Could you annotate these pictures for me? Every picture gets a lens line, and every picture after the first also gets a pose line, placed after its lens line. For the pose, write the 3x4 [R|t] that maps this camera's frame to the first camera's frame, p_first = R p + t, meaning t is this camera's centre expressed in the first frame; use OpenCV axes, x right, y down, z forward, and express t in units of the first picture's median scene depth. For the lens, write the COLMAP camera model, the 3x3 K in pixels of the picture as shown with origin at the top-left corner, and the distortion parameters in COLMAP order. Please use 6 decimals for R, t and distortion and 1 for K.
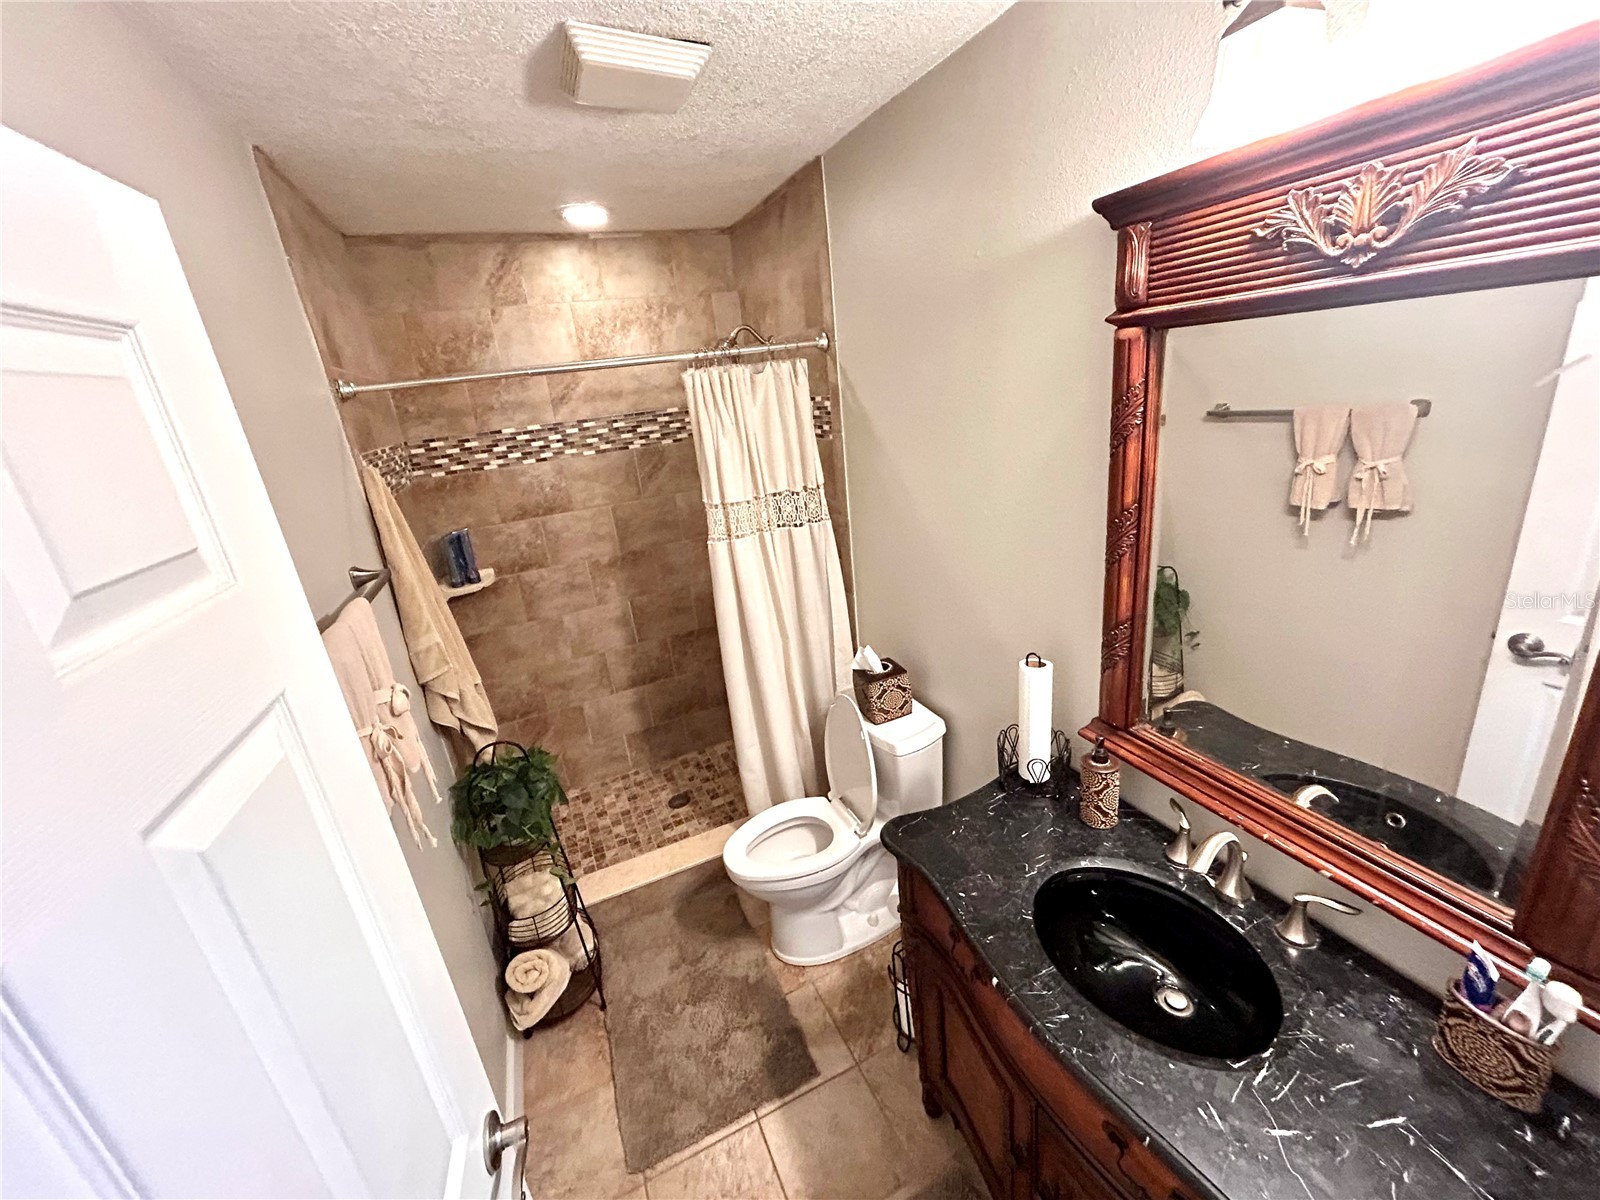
lens RADIAL K [[646.0, 0, 800.4], [0, 646.0, 599.1], [0, 0, 1]] dist [0.004032, 0.001684]
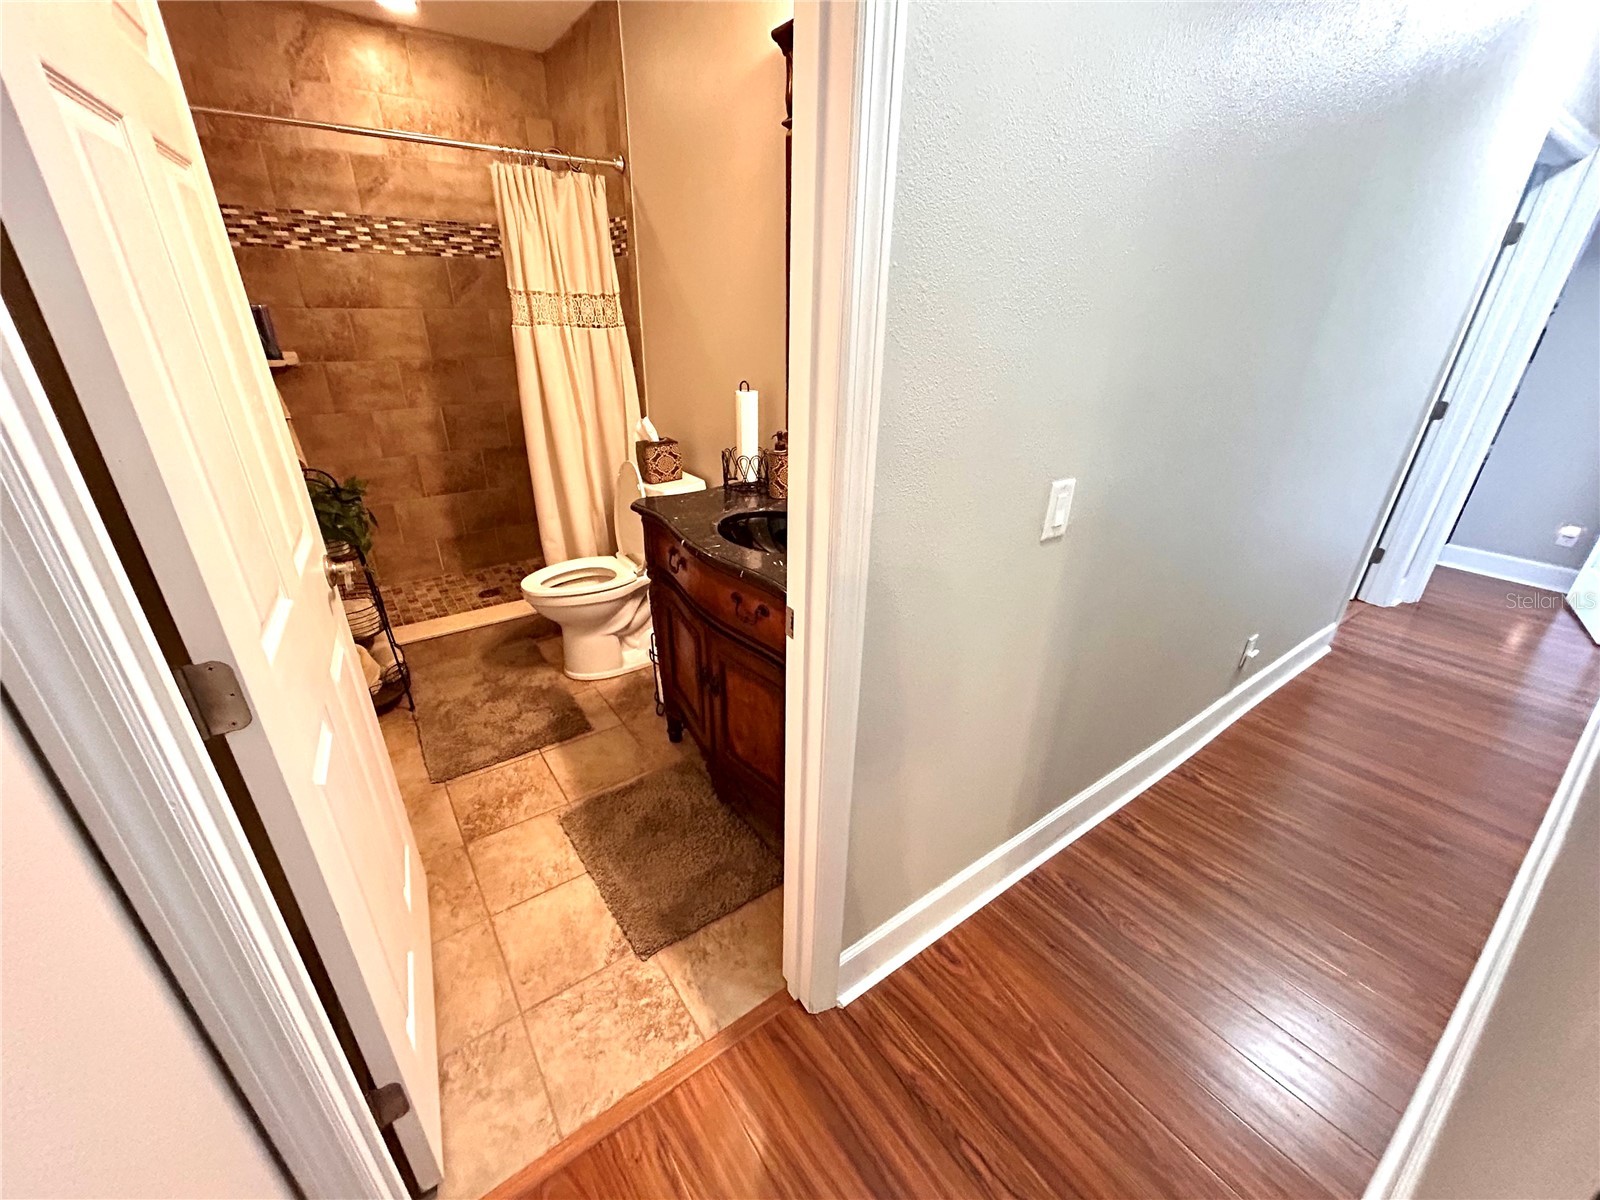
lens RADIAL K [[646.0, 0, 800.0], [0, 646.0, 603.2], [0, 0, 1]] dist [0.004032, 0.001684]
pose [[0.972384, 0.029455, 0.231519, 0.092766], [-0.049019, 0.995652, 0.079209, 0.256580], [-0.228180, -0.088370, 0.969600, -0.257472]]
